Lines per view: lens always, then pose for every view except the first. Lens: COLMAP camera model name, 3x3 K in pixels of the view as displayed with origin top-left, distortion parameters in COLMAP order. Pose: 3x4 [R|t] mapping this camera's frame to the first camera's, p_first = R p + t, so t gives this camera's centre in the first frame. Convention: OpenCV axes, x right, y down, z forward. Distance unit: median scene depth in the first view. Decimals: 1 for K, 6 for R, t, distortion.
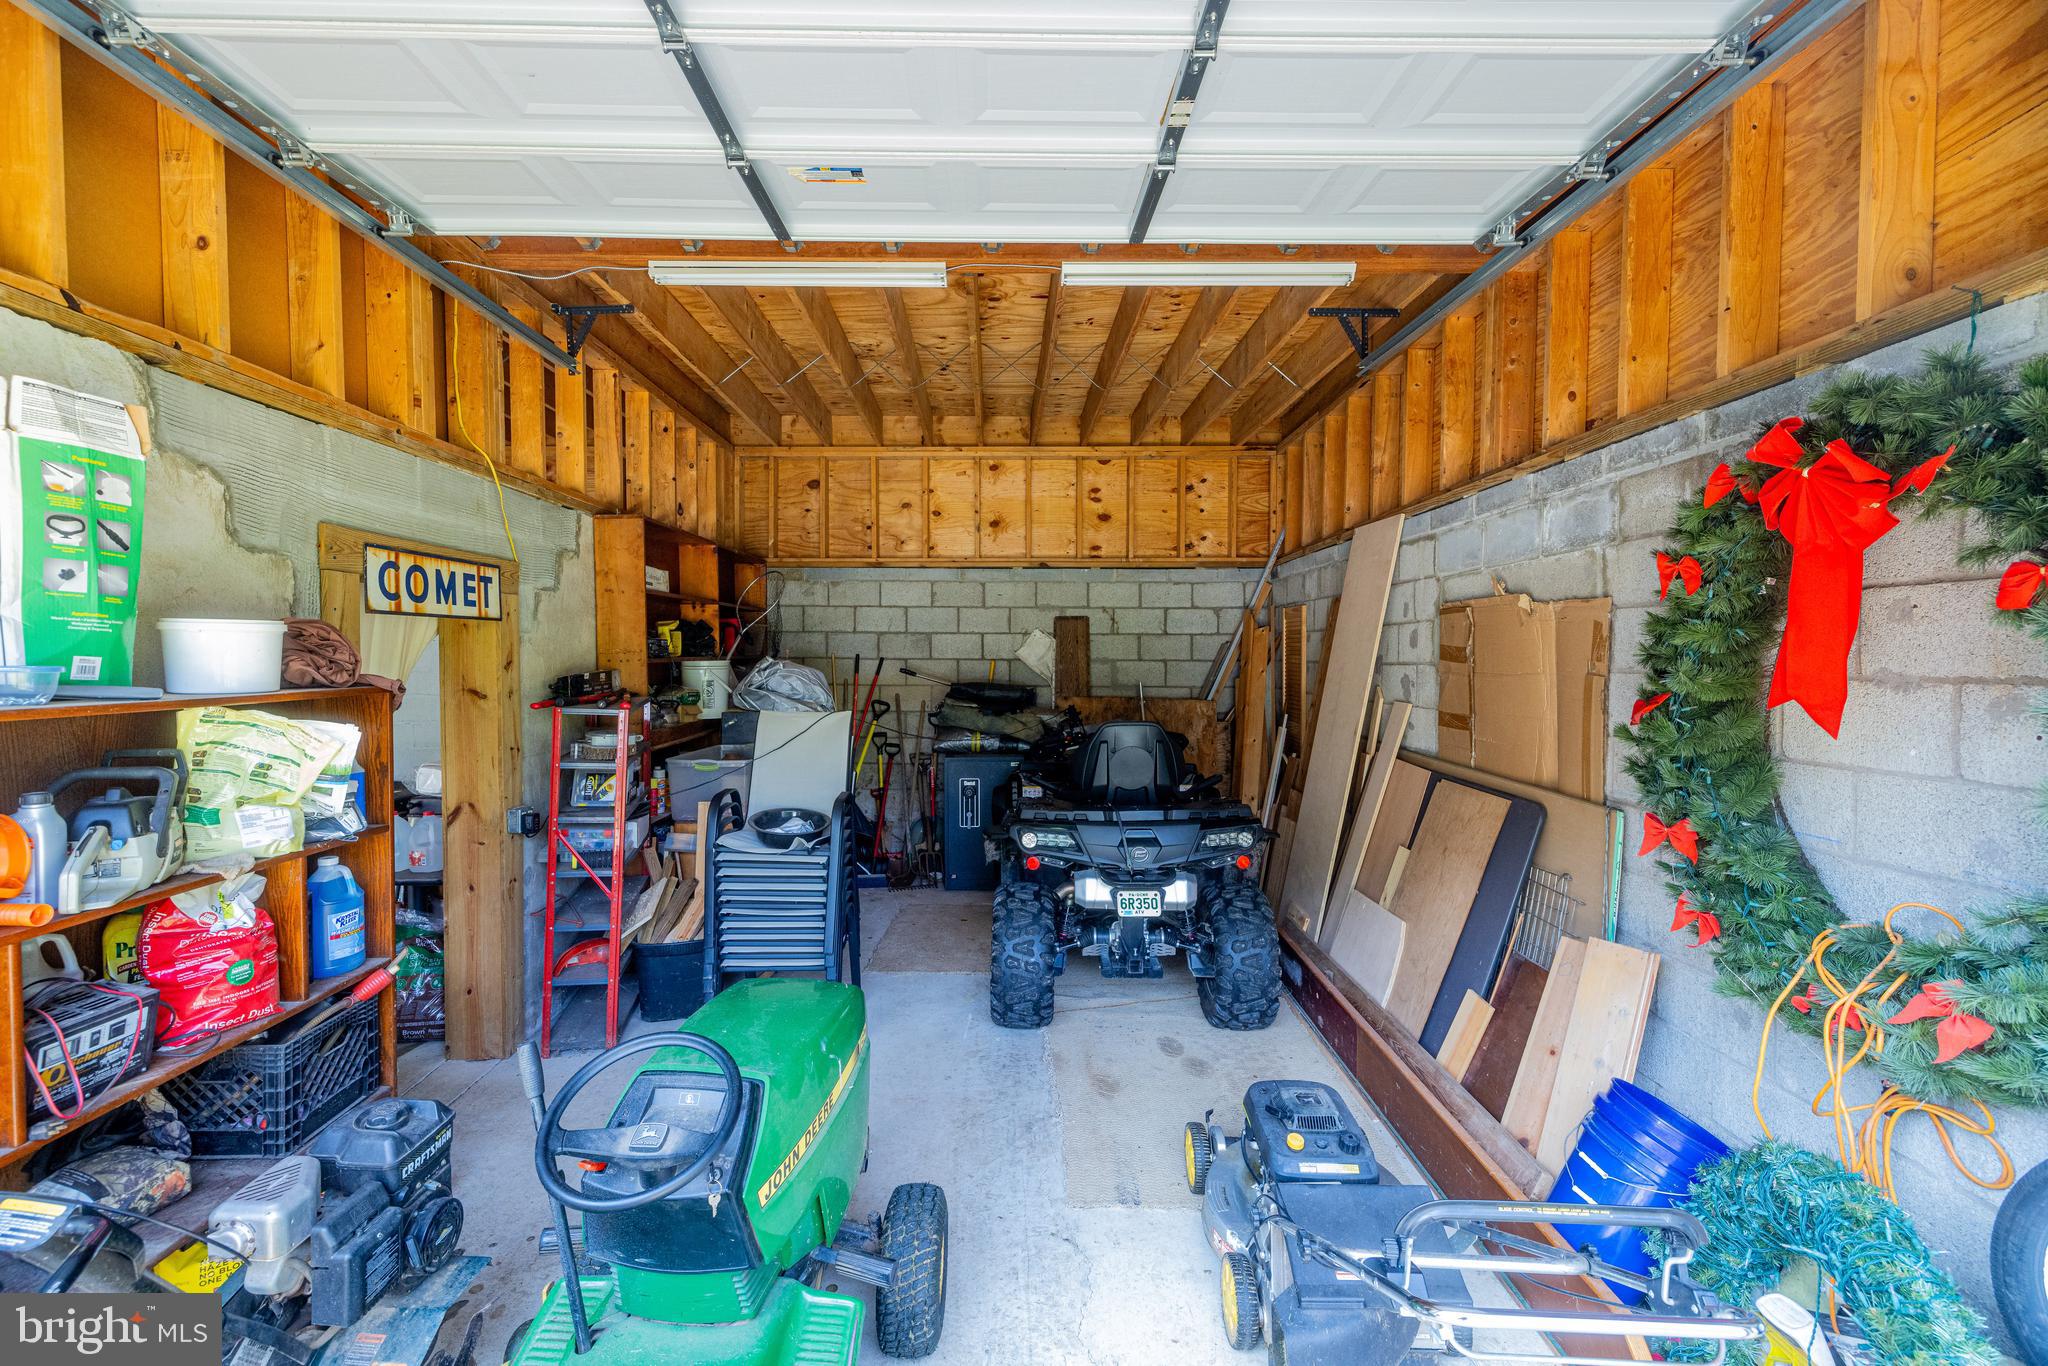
lens RADIAL K [[855.5, 0, 1022.8], [0, 855.5, 688.1], [0, 0, 1]] dist [0.002456, -0.000638]
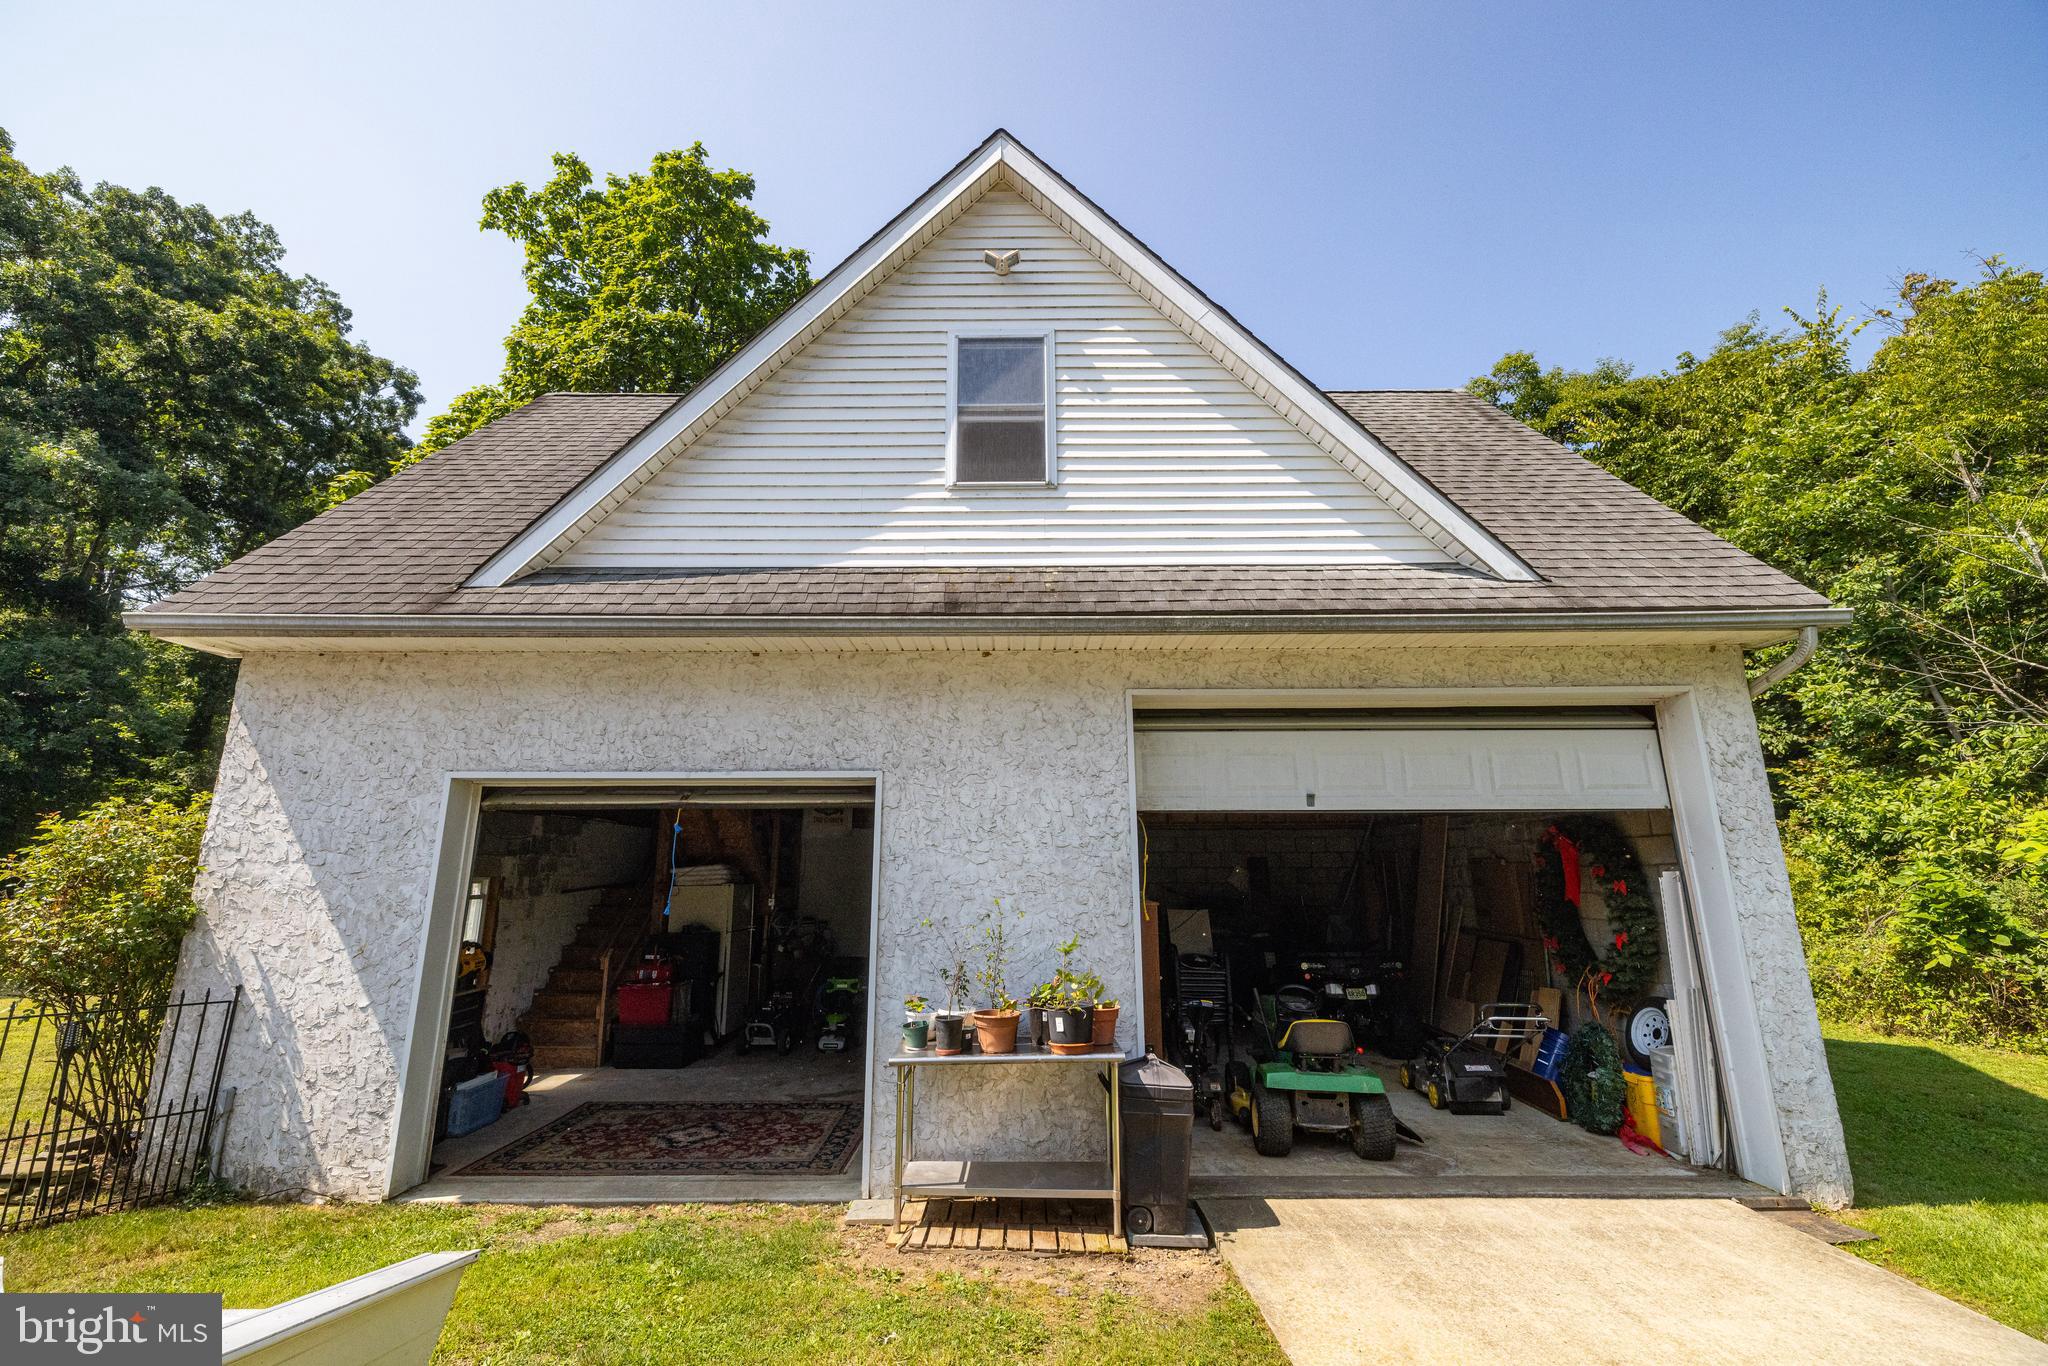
lens RADIAL K [[855.5, 0, 1027.6], [0, 855.5, 682.1], [0, 0, 1]] dist [0.002456, -0.000638]
pose [[0.999843, -0.009239, -0.015113, -0.695797], [0.005050, 0.966479, -0.256696, 0.027148], [0.016978, 0.256580, 0.966374, -1.435825]]
